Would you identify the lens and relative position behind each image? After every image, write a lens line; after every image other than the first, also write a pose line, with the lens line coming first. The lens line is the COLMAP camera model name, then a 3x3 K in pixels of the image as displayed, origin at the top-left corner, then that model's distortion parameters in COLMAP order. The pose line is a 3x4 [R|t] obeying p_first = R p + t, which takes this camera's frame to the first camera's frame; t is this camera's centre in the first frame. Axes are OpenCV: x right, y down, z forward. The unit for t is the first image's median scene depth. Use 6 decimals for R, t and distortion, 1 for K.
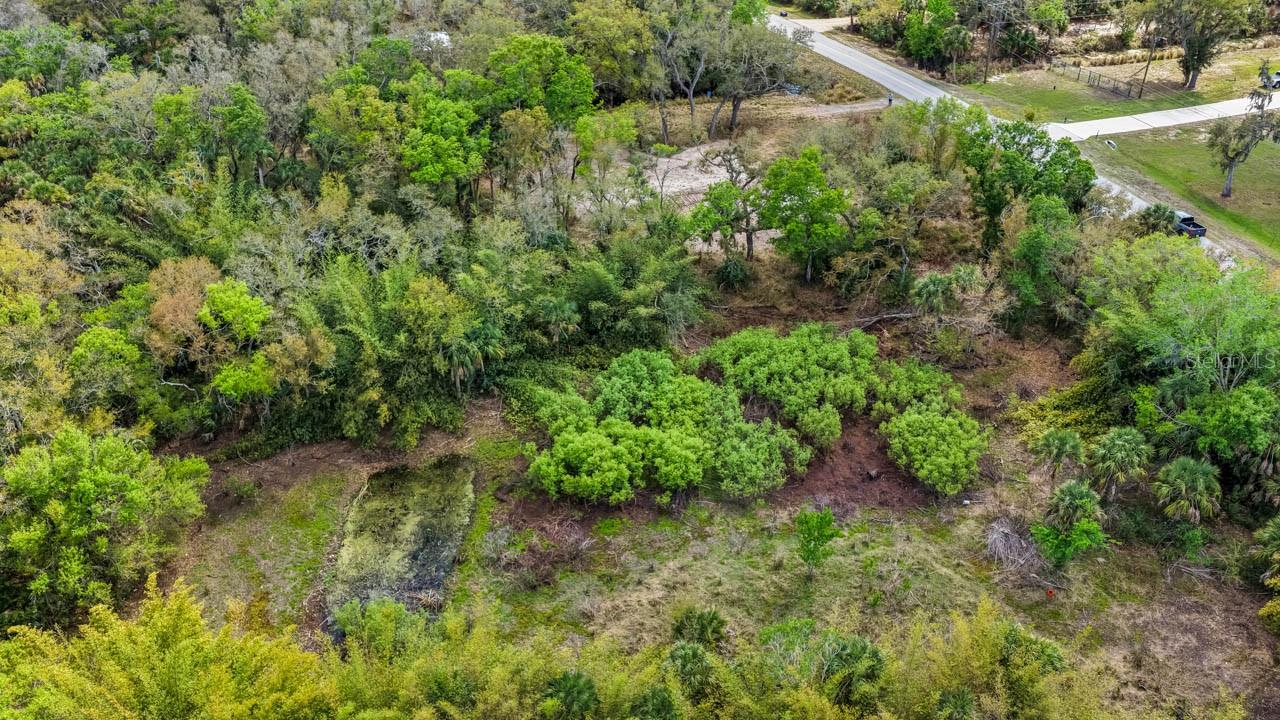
lens RADIAL K [[1071.5, 0, 640.0], [0, 1071.5, 360.0], [0, 0, 1]] dist [0.006173, 0.017005]
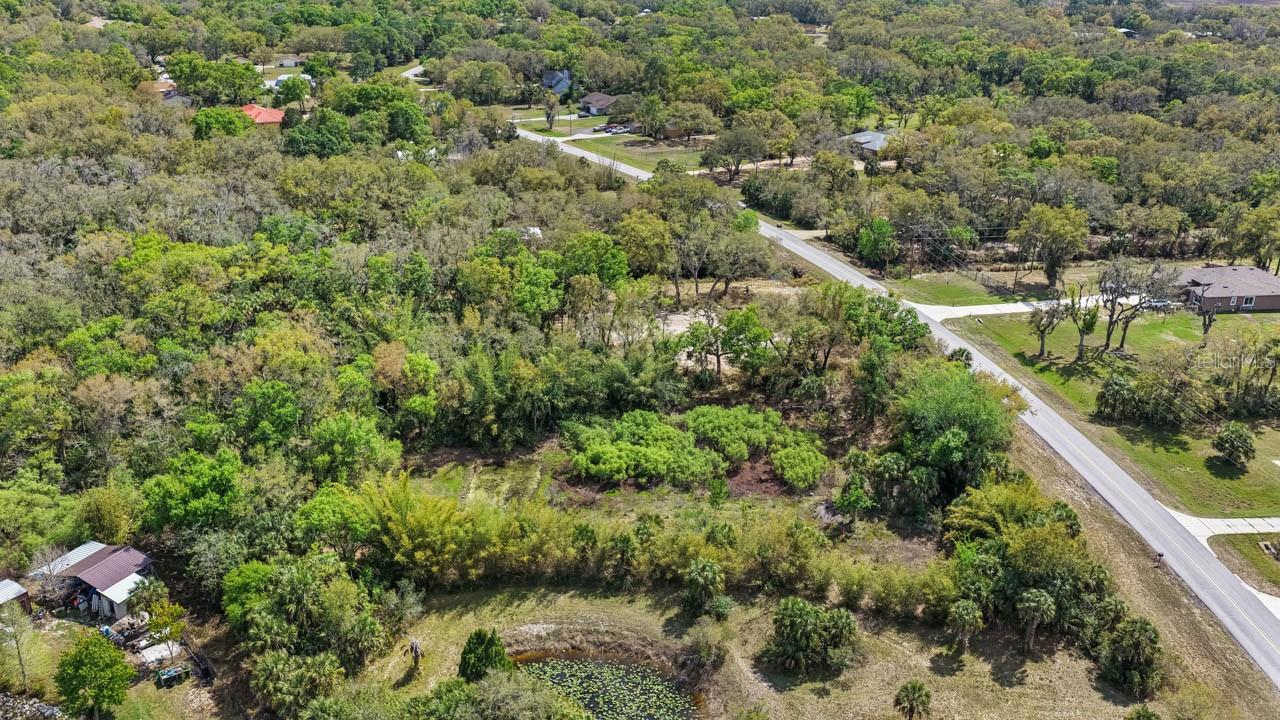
lens RADIAL K [[1069.7, 0, 640.0], [0, 1069.7, 360.0], [0, 0, 1]] dist [0.077812, 0.002368]
pose [[0.996753, 0.053367, -0.060301, 0.097148], [-0.063158, 0.982663, -0.174313, 0.207630], [0.049953, 0.177555, 0.982842, -0.701976]]
